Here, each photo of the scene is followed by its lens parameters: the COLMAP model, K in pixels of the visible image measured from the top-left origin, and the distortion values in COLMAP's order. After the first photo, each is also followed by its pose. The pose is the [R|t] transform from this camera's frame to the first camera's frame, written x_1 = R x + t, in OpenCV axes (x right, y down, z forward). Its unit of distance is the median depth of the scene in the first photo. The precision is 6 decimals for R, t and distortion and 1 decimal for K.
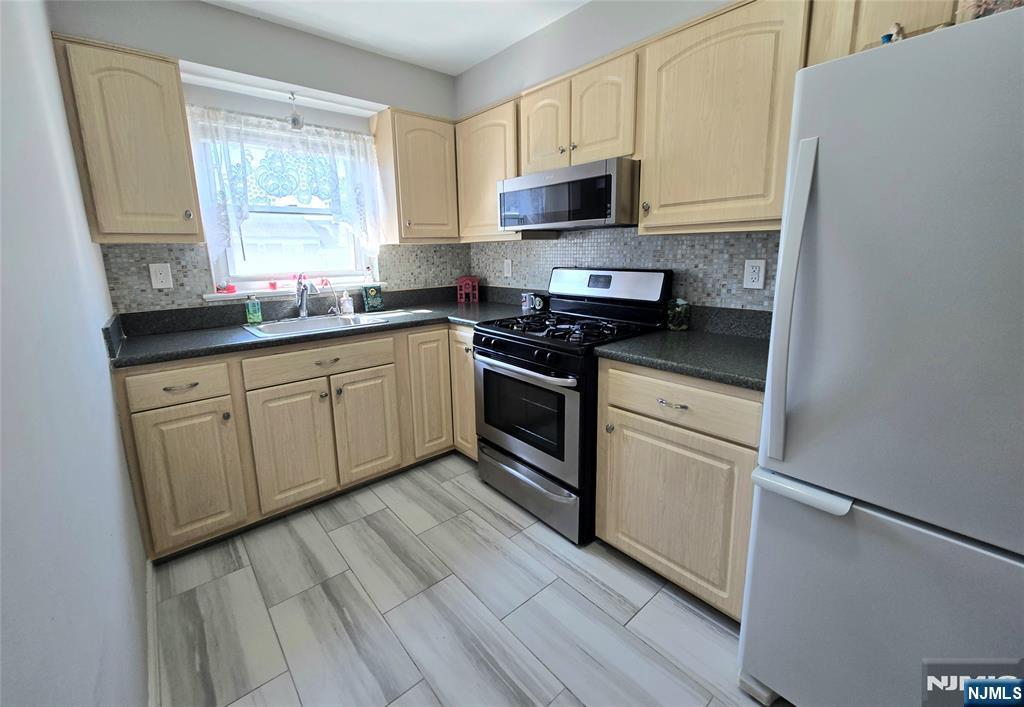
lens RADIAL K [[429.2, 0, 520.0], [0, 429.2, 325.9], [0, 0, 1]] dist [0.020023, 0.000036]
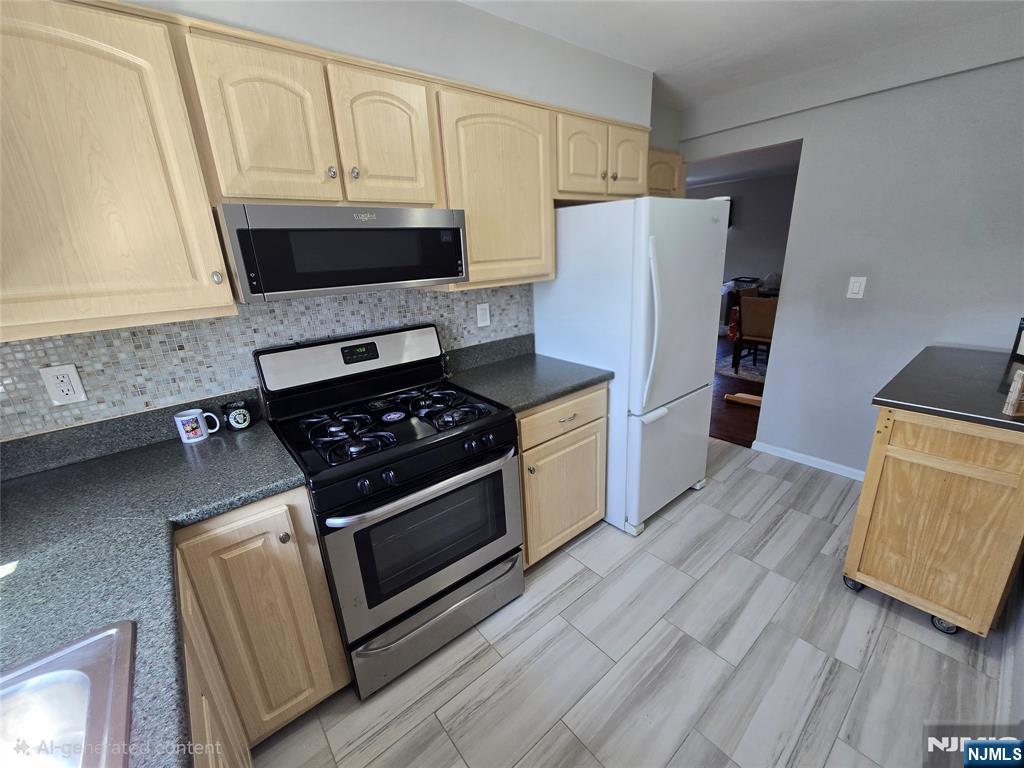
lens RADIAL K [[419.4, 0, 513.4], [0, 419.4, 385.2], [0, 0, 1]] dist [0.007209, 0.000307]
pose [[0.035420, -0.296681, 0.954319, -0.669915], [0.218860, 0.934041, 0.282254, -0.246326], [-0.975113, 0.198865, 0.098015, 0.801491]]
